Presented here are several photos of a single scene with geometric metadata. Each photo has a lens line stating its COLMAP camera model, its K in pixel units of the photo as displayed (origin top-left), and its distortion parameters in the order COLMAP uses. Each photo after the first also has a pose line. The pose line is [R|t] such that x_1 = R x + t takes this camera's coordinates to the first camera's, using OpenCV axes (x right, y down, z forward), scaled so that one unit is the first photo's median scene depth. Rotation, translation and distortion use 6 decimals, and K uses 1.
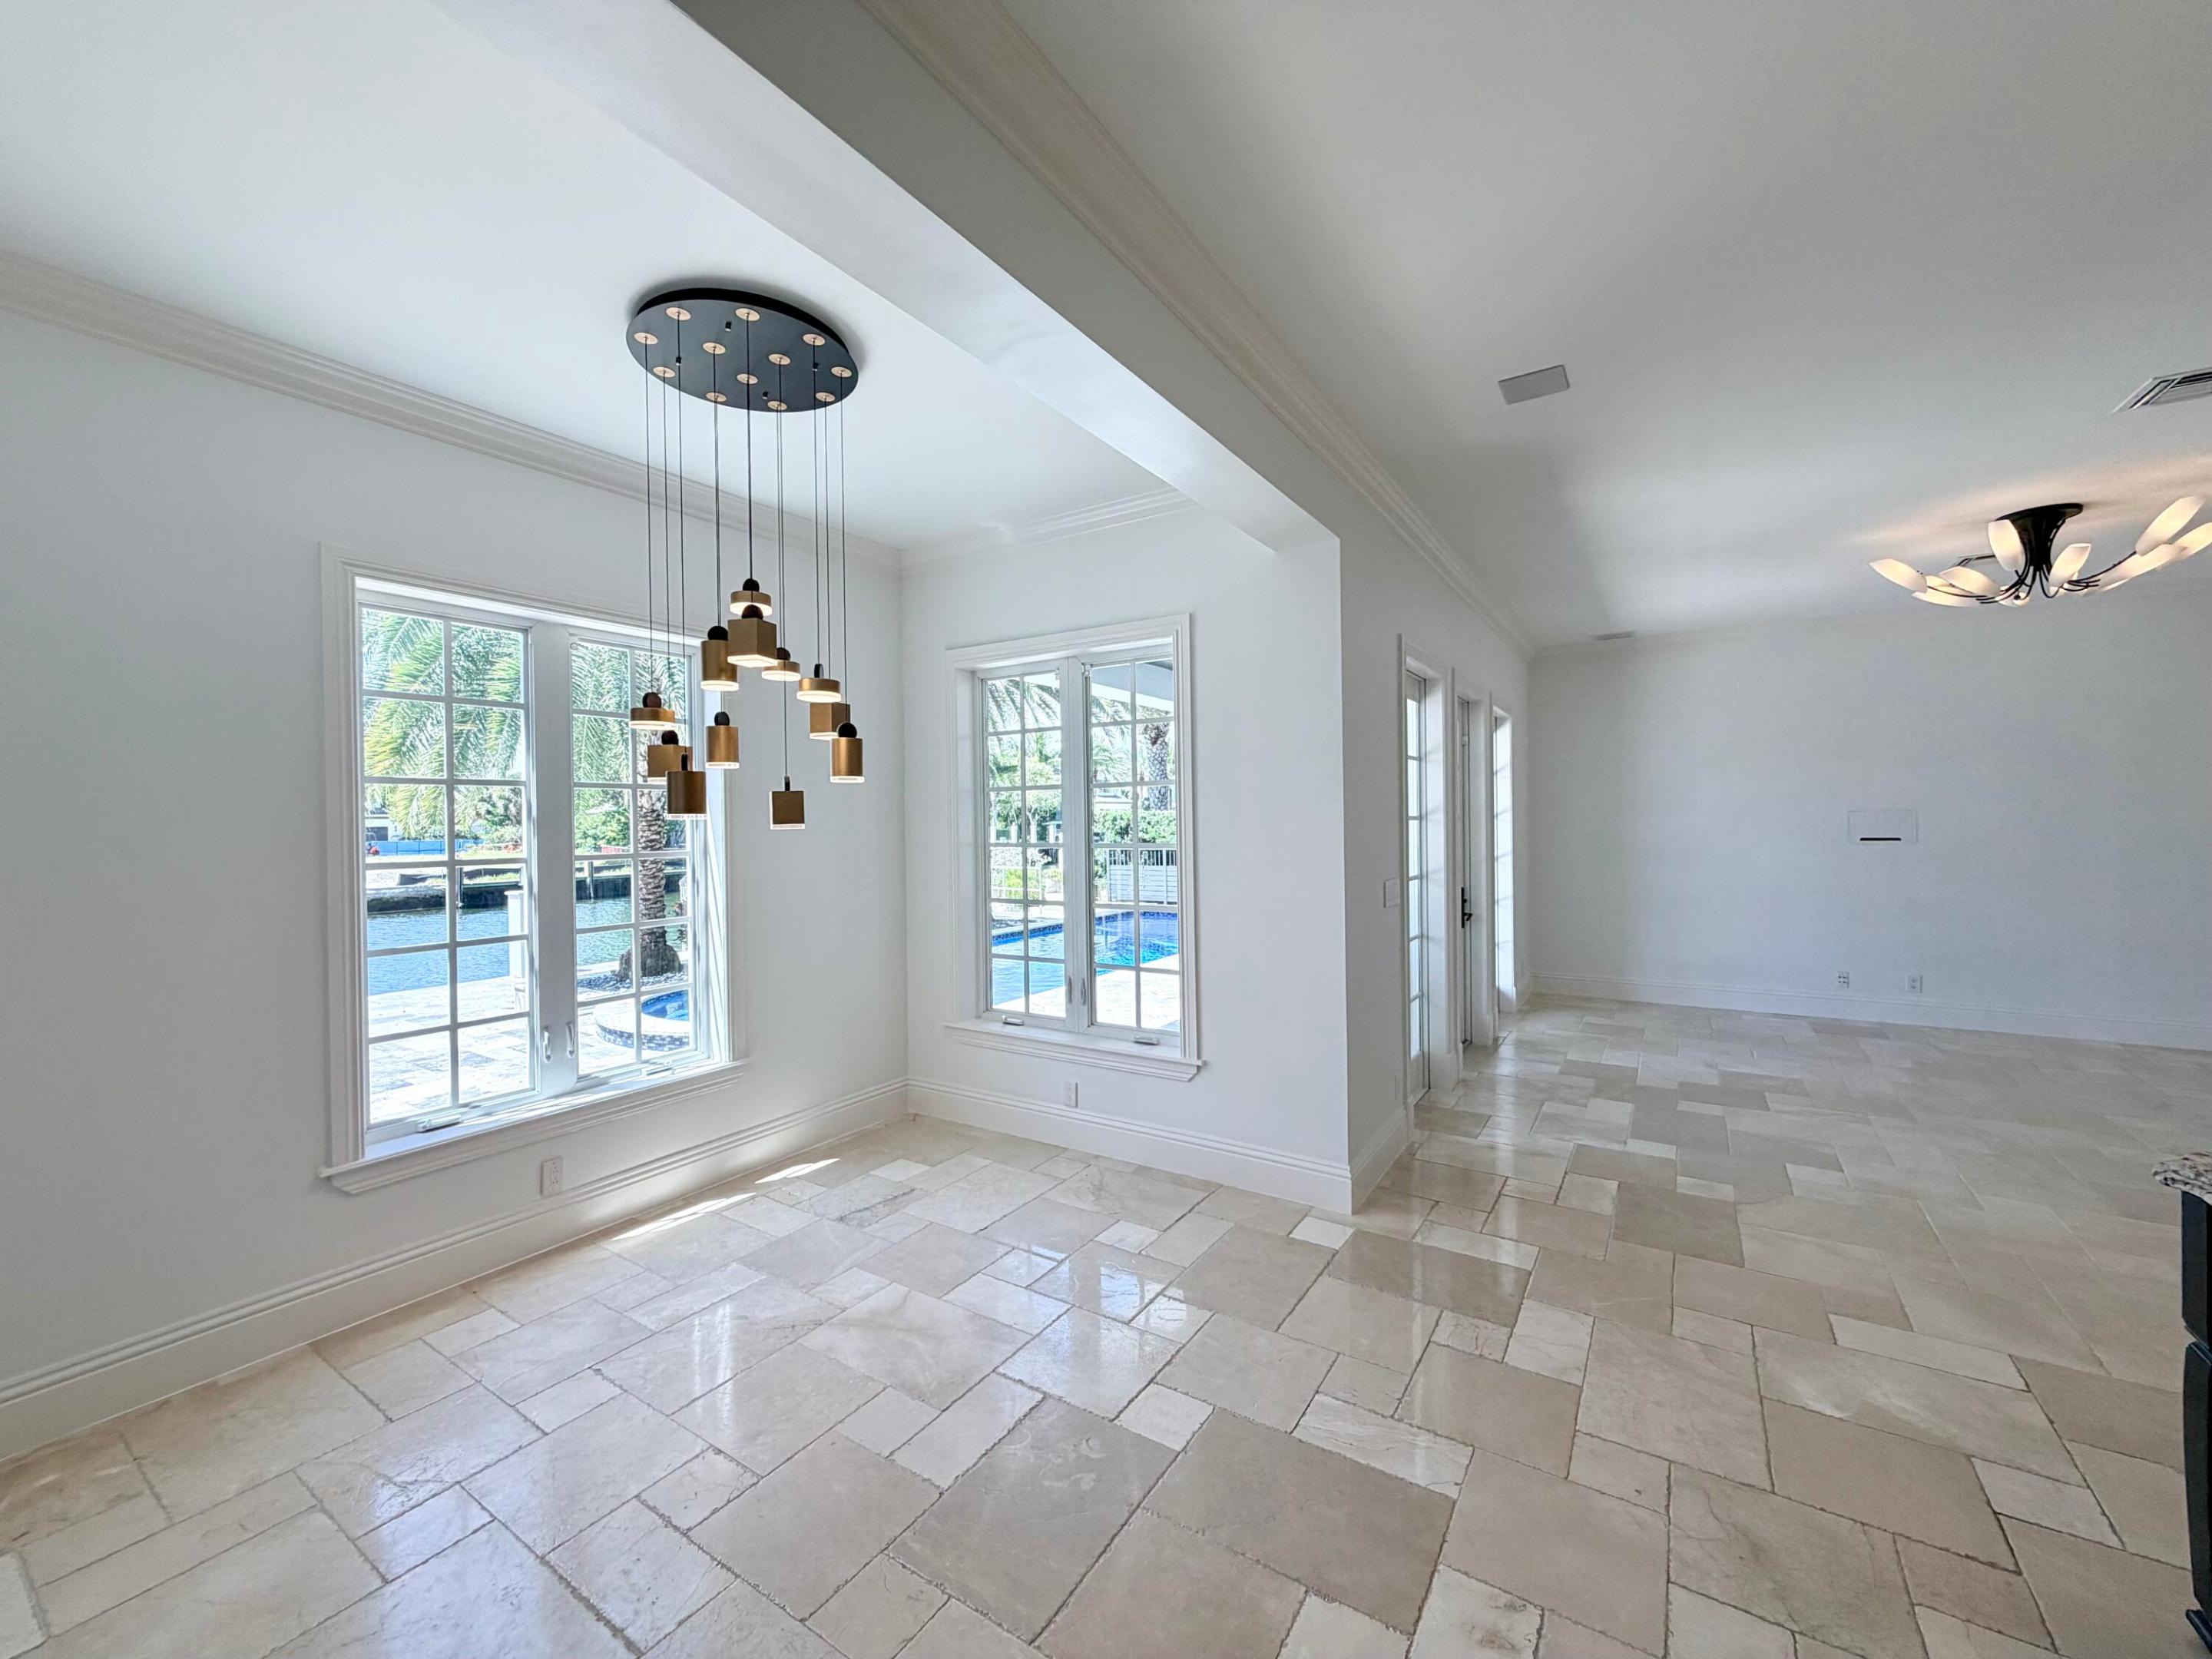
lens RADIAL K [[881.6, 0, 1103.6], [0, 881.6, 827.5], [0, 0, 1]] dist [-0.000319, 0.000566]
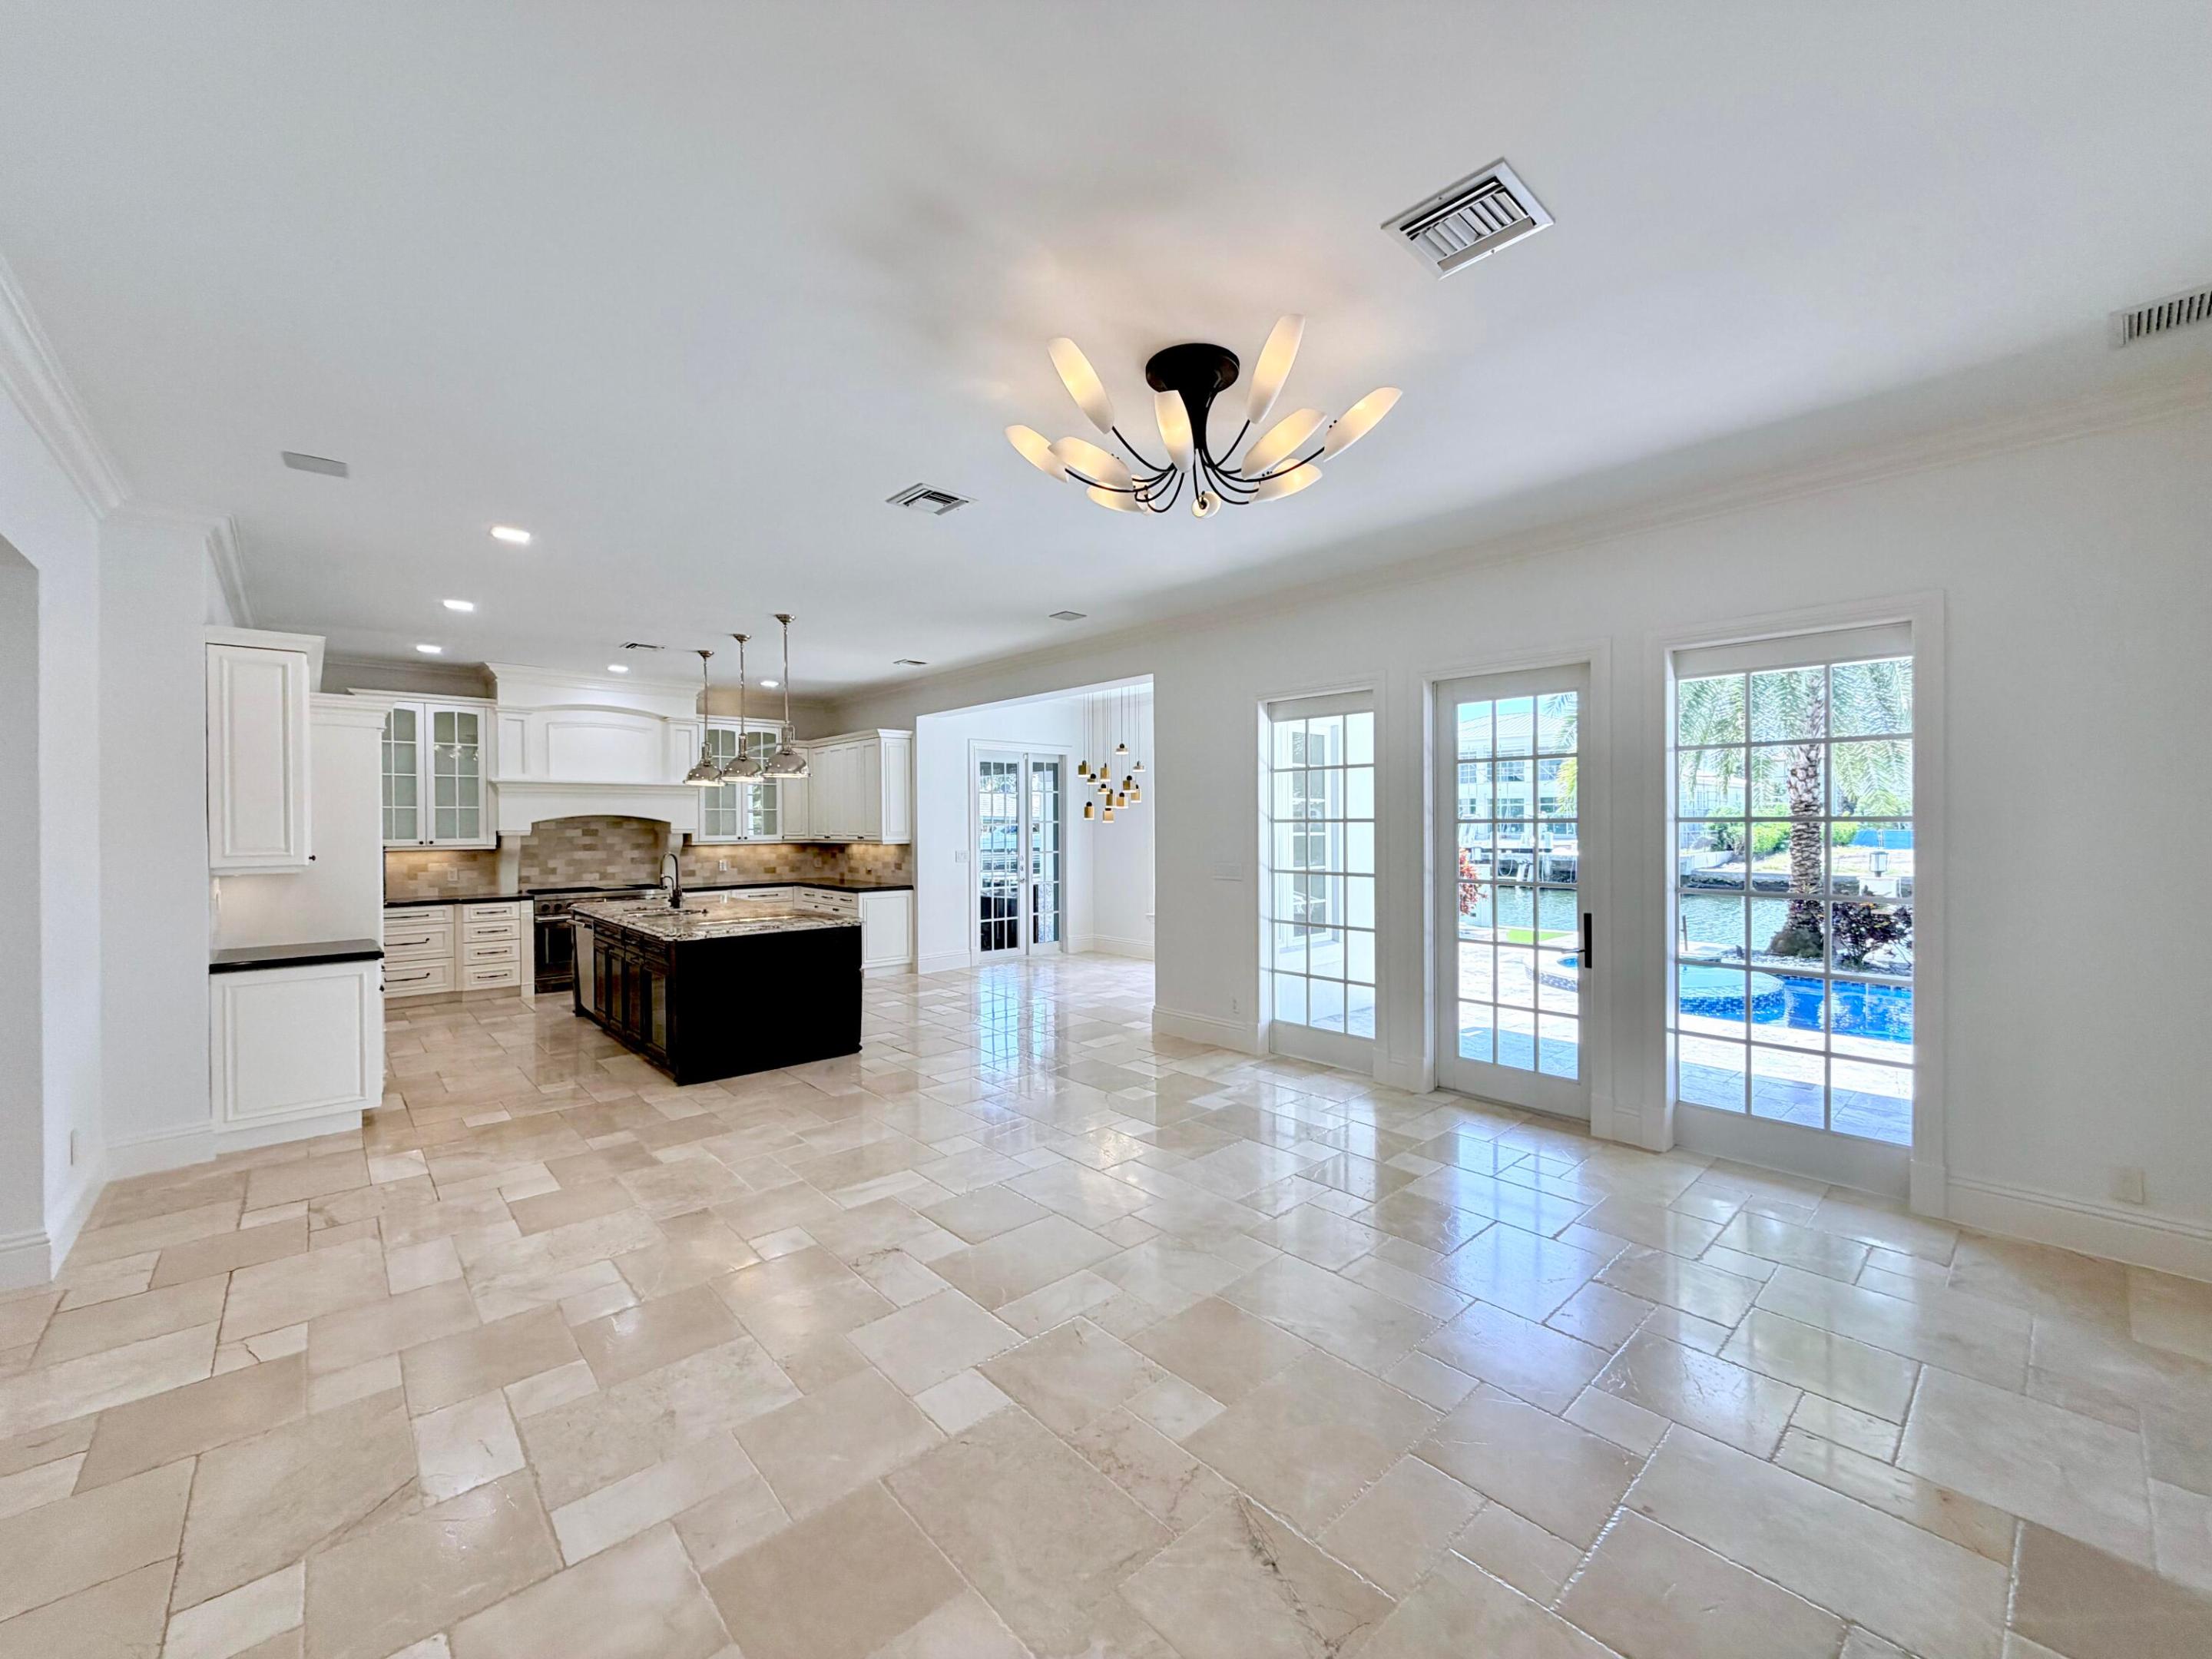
lens RADIAL K [[881.6, 0, 1097.9], [0, 881.6, 827.0], [0, 0, 1]] dist [-0.000319, 0.000566]
pose [[-0.255952, 0.020192, -0.966479, 1.858660], [0.003499, 0.999795, 0.019962, -0.031065], [0.966683, 0.001727, -0.255970, 1.193710]]
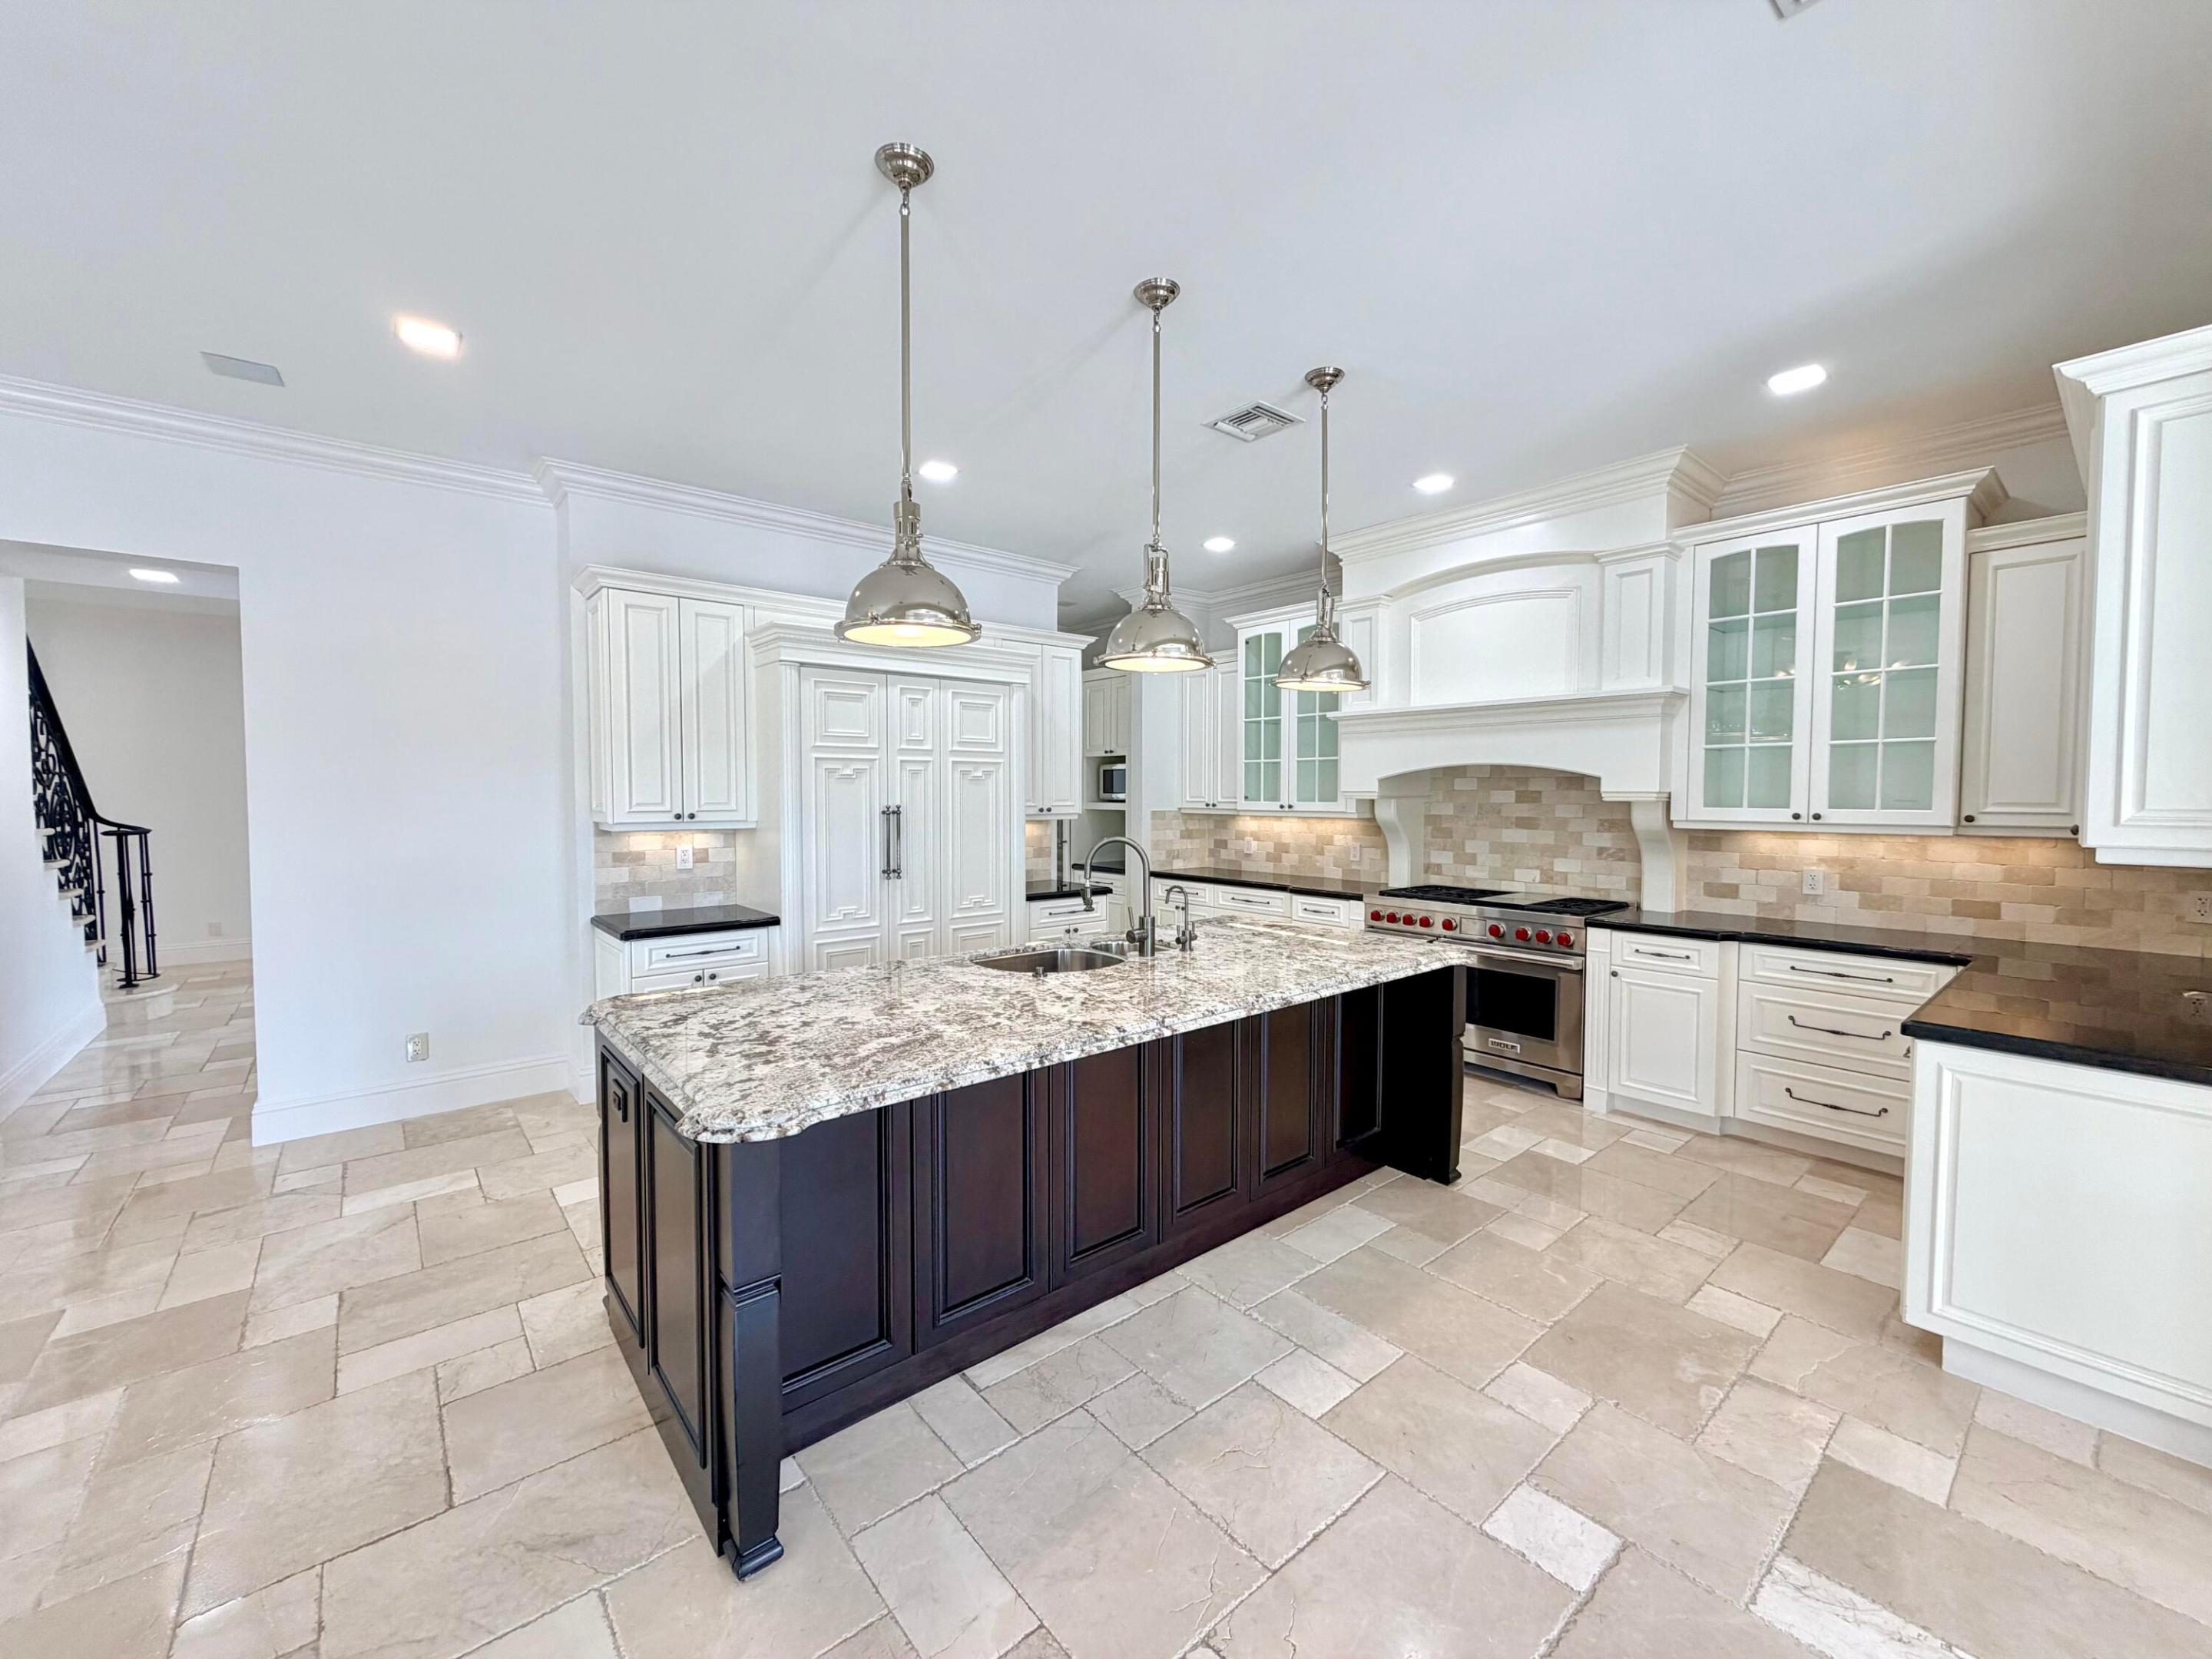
lens RADIAL K [[881.6, 0, 1099.7], [0, 881.6, 827.9], [0, 0, 1]] dist [-0.000319, 0.000566]
pose [[-0.957205, 0.001315, 0.289406, 0.231482], [0.014503, 0.998951, 0.043430, 0.004488], [-0.289046, 0.045769, -0.956221, 0.753688]]
